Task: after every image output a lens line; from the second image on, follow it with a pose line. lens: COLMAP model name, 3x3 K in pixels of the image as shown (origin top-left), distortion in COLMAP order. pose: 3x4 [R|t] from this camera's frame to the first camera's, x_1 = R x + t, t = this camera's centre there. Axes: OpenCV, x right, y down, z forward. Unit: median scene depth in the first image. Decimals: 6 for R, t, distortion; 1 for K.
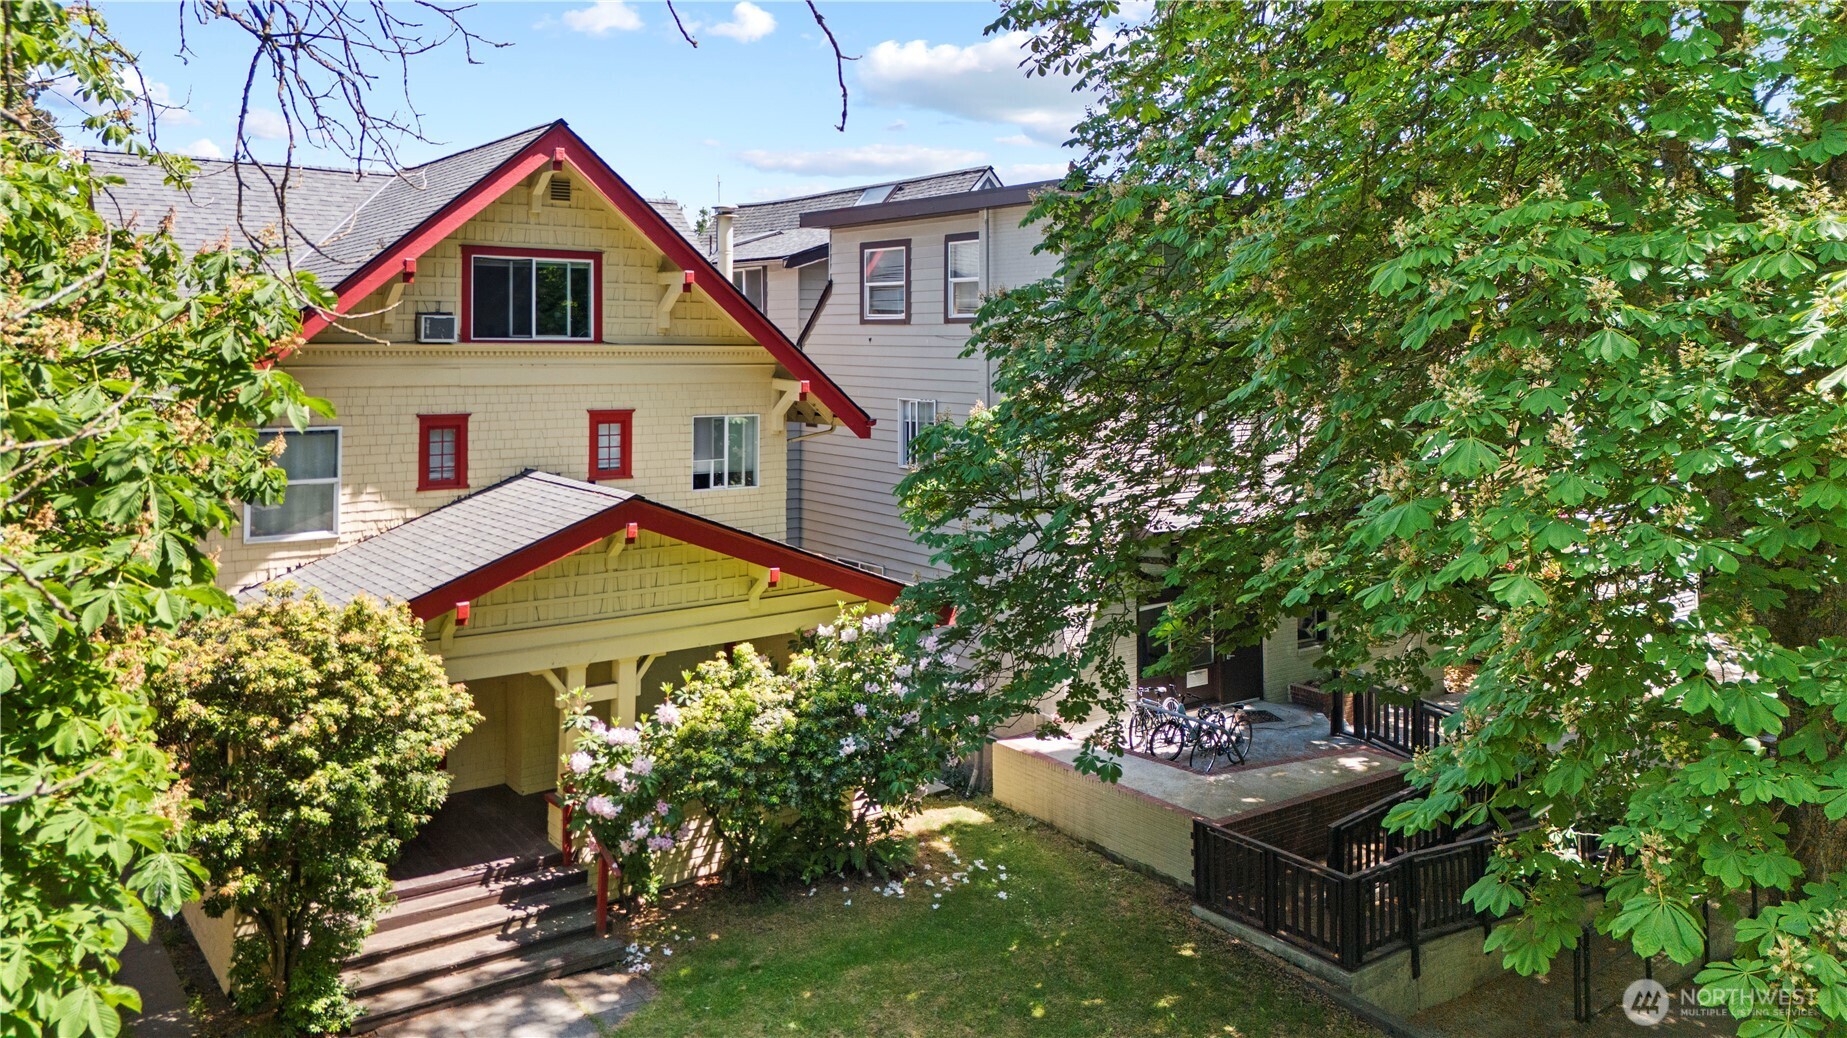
lens RADIAL K [[1374.2, 0, 923.3], [0, 1374.2, 368.1], [0, 0, 1]] dist [0.037910, -0.001038]
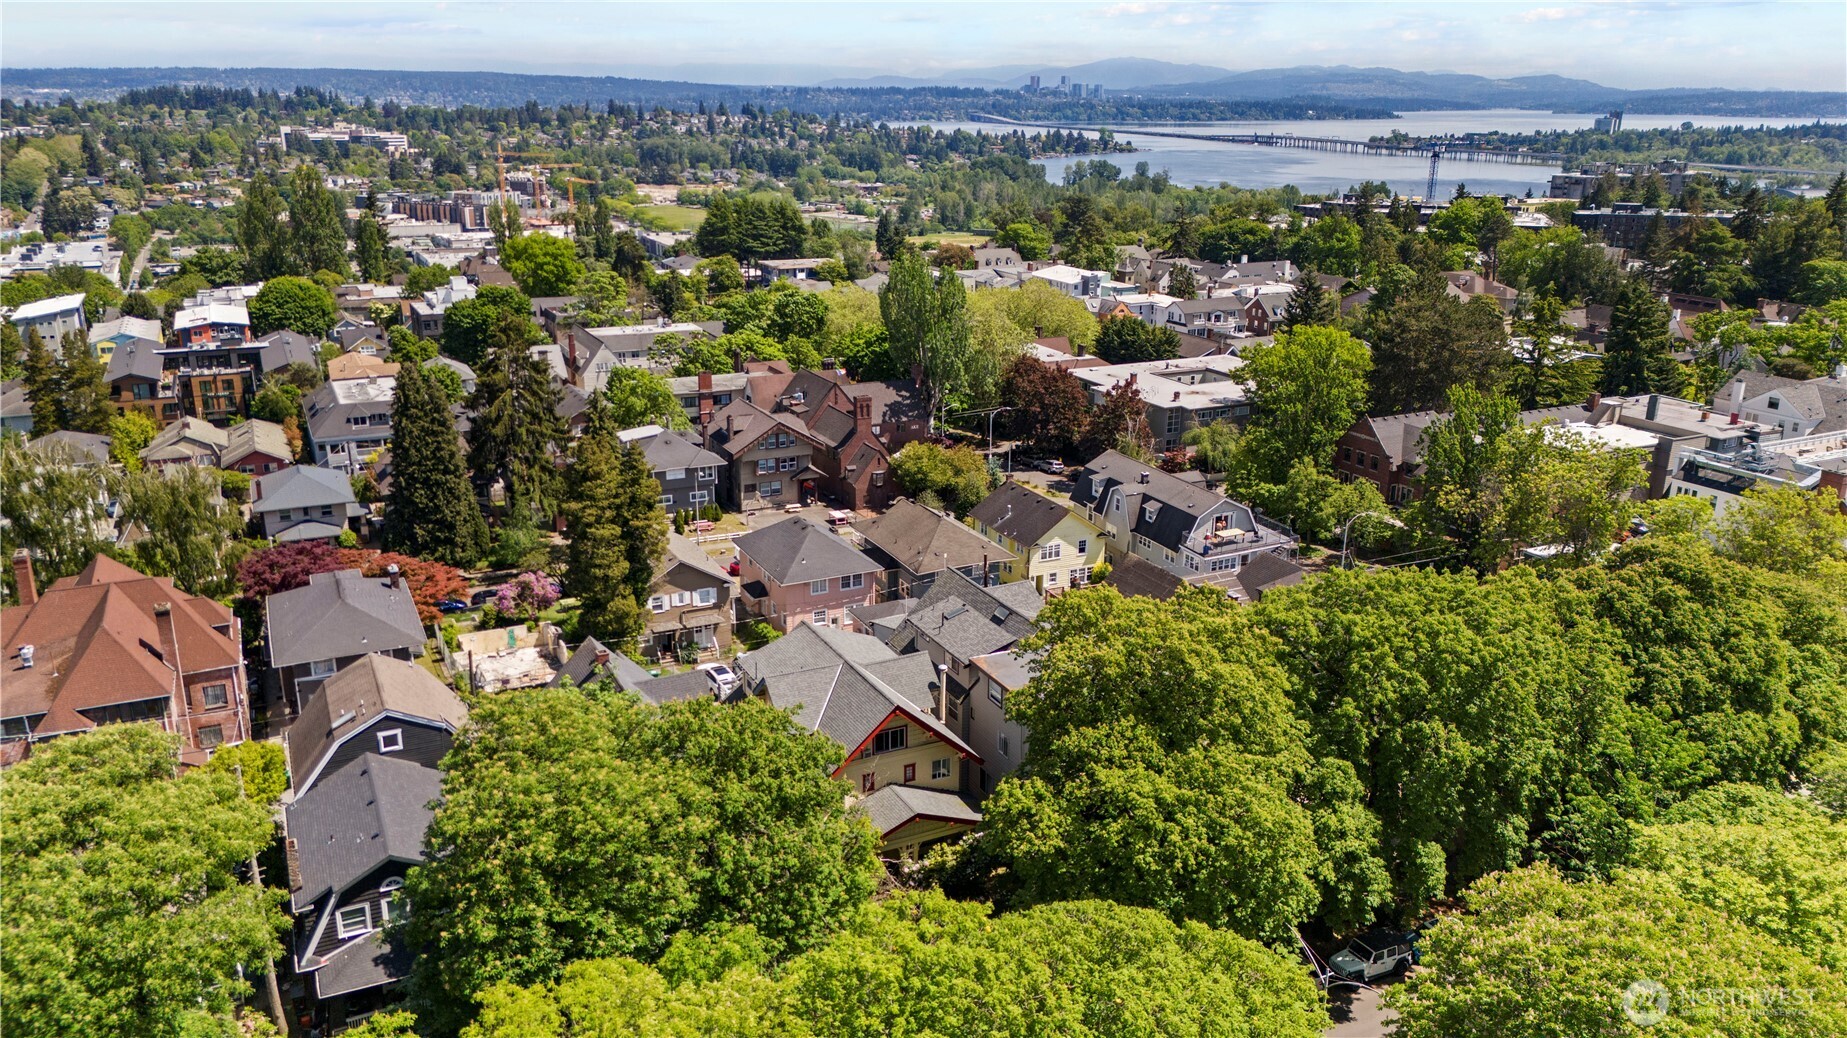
lens RADIAL K [[1338.7, 0, 923.5], [0, 1338.7, 519.0], [0, 0, 1]] dist [-0.000333, -0.000791]
pose [[0.984359, 0.052491, -0.168173, 0.417478], [-0.003099, 0.959595, 0.281369, -1.799996], [0.176147, -0.276447, 0.944748, -2.437044]]
